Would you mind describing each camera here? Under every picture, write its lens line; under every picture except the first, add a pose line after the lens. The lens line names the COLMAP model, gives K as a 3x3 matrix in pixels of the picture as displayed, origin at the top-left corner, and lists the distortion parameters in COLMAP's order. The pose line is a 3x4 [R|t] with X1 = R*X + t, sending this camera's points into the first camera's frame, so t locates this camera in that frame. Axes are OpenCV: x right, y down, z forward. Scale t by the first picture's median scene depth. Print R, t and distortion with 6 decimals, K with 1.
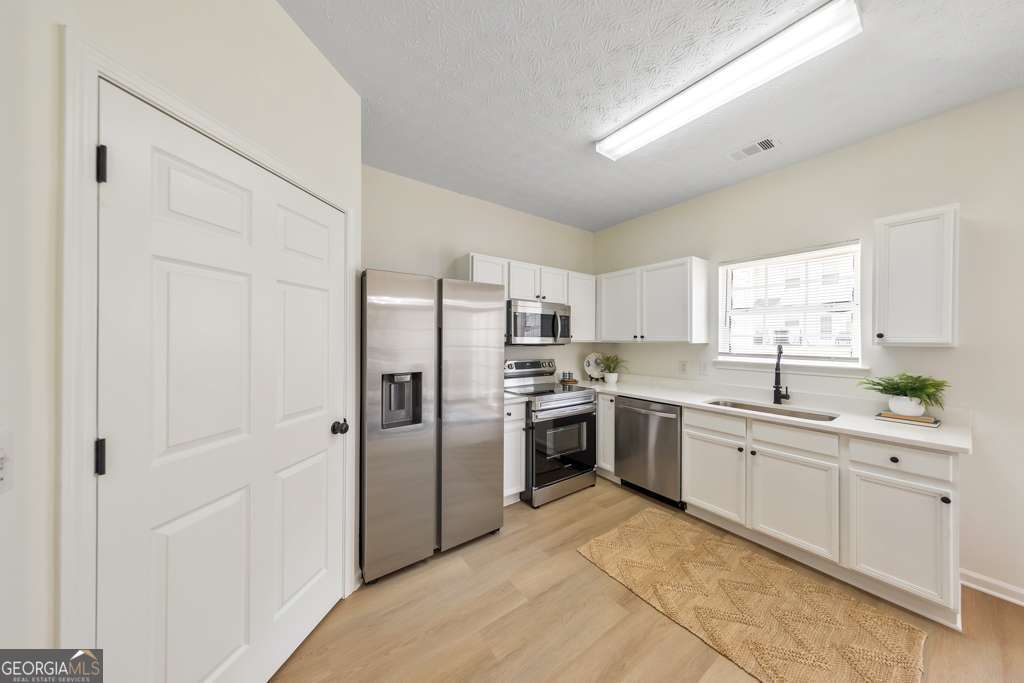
lens RADIAL K [[326.7, 0, 512.7], [0, 326.7, 338.2], [0, 0, 1]] dist [0.010903, 0.000032]
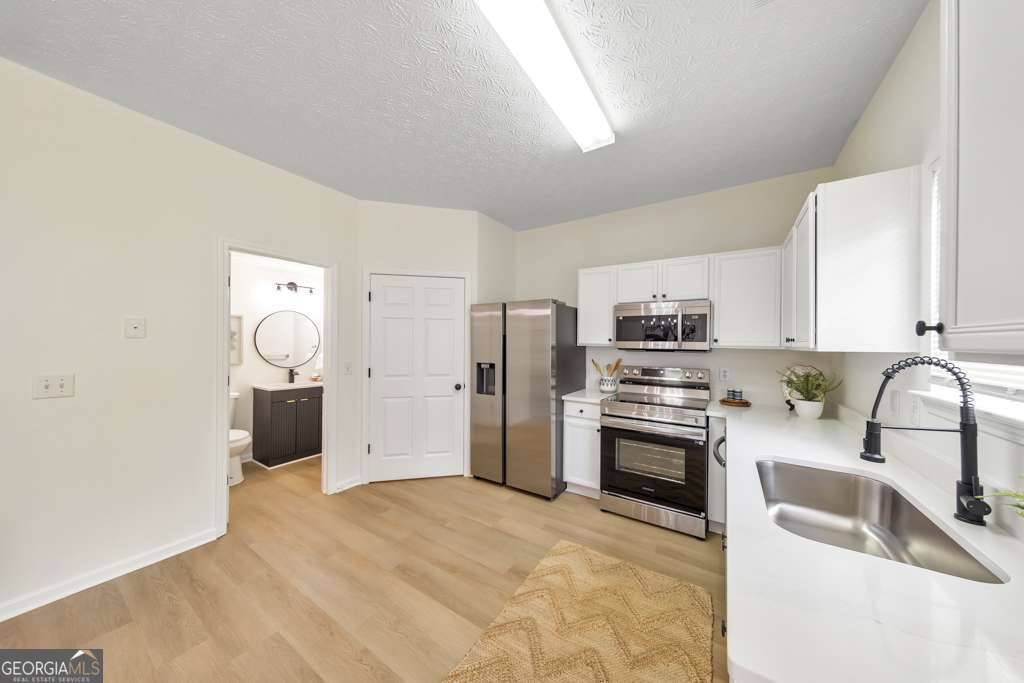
lens RADIAL K [[325.9, 0, 514.9], [0, 325.9, 343.1], [0, 0, 1]] dist [0.007494, -0.000079]
pose [[0.358505, -0.003606, -0.933521, 0.952646], [-0.003292, 0.999981, -0.005127, 0.009543], [0.933522, 0.004911, 0.358486, 0.401331]]
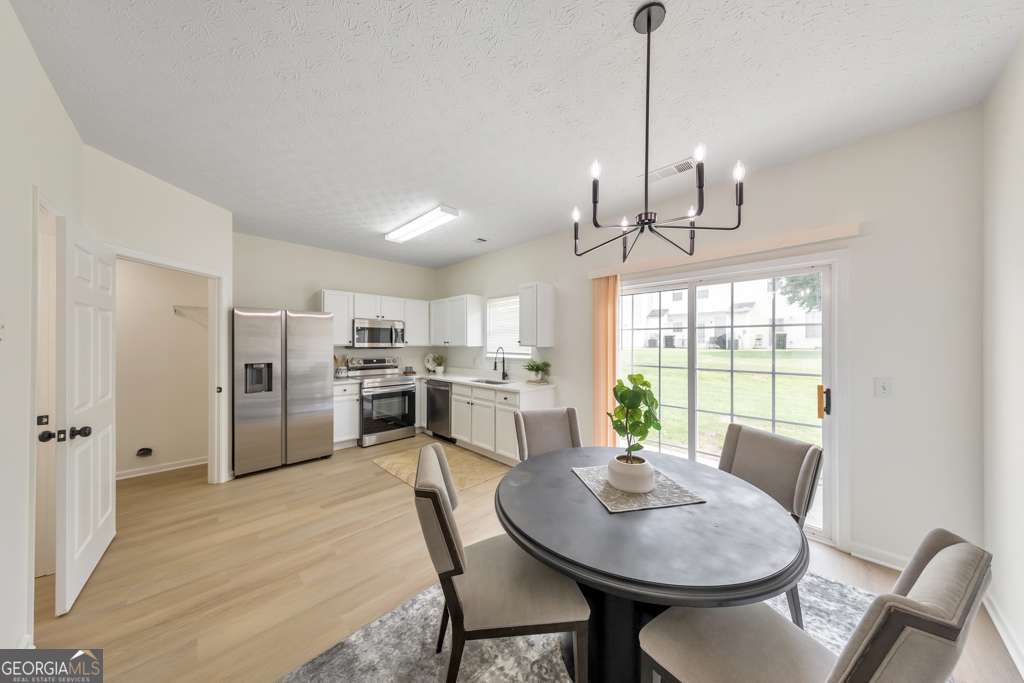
lens RADIAL K [[325.9, 0, 514.9], [0, 325.9, 343.1], [0, 0, 1]] dist [0.007494, -0.000079]
pose [[0.987683, -0.003428, 0.156429, 0.581237], [0.003380, 0.999994, 0.000574, -0.000416], [-0.156430, -0.000038, 0.987689, -0.755547]]
